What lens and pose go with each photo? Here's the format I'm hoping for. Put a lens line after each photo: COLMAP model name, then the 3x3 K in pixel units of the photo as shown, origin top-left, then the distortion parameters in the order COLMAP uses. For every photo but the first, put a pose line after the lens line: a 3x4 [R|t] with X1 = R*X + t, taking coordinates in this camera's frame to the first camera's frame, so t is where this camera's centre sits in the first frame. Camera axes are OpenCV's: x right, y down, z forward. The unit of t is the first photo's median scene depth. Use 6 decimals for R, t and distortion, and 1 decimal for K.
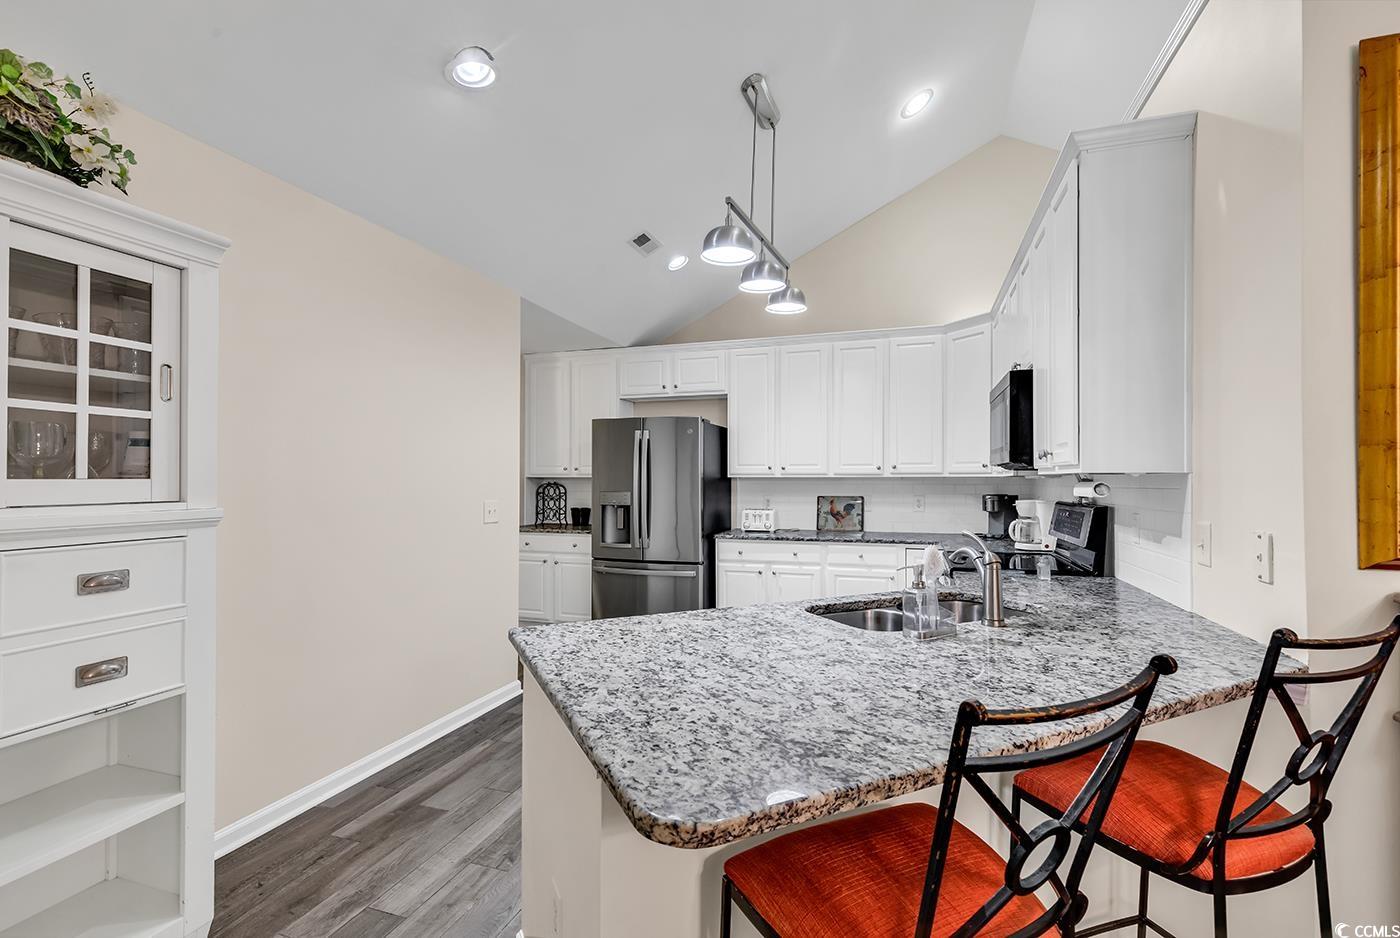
lens RADIAL K [[631.0, 0, 704.4], [0, 631.0, 472.8], [0, 0, 1]] dist [0.000288, 0.000735]
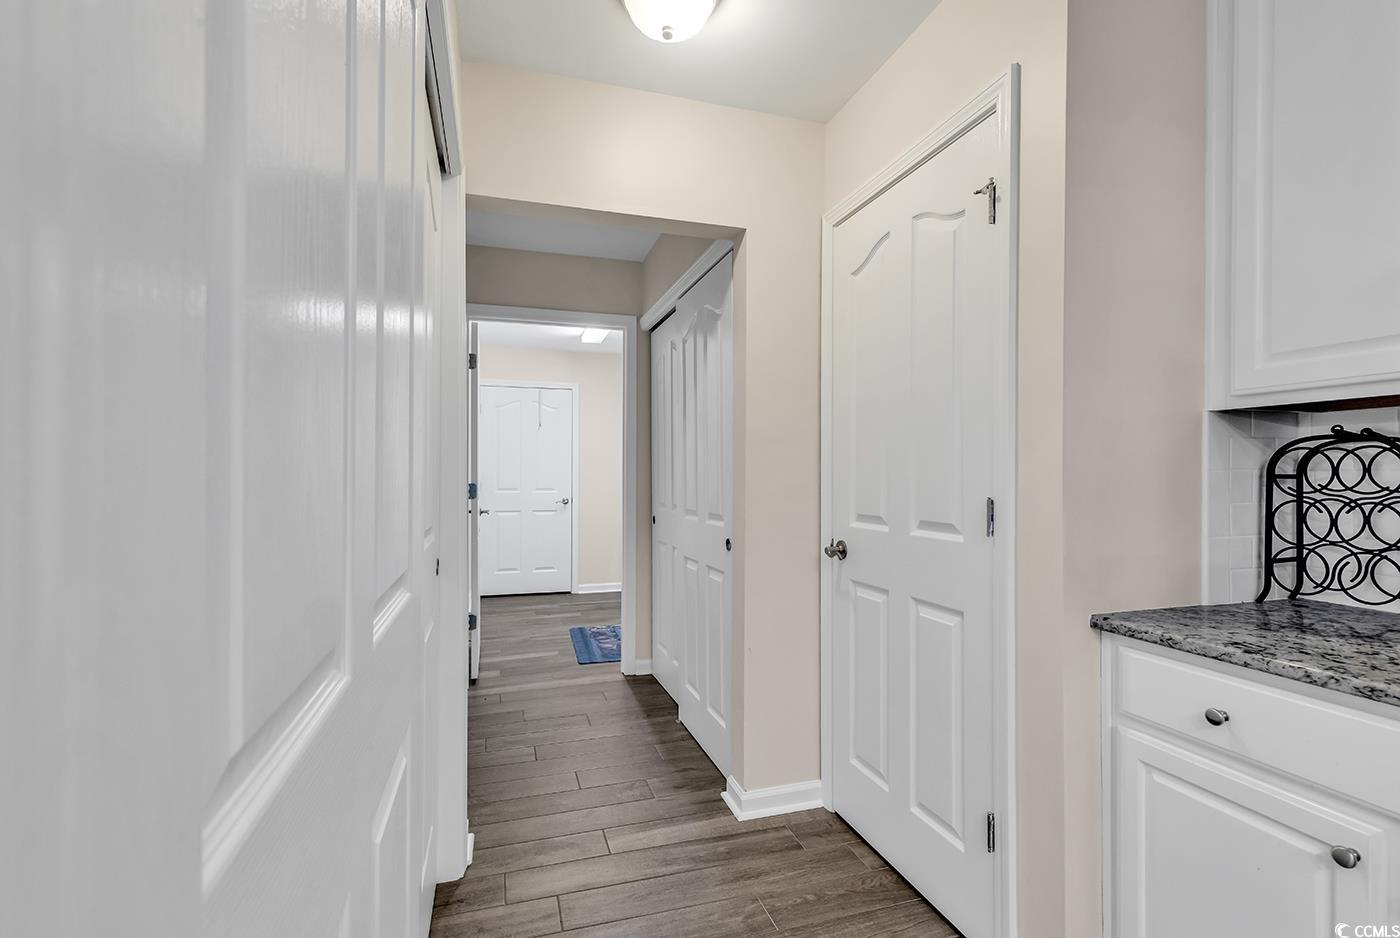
lens RADIAL K [[636.8, 0, 690.5], [0, 636.8, 483.2], [0, 0, 1]] dist [0.002991, 0.000555]
pose [[0.569470, 0.004163, -0.822001, -0.188714], [0.007858, 0.999914, 0.010508, 0.030247], [0.821974, -0.012443, 0.569389, 0.673844]]
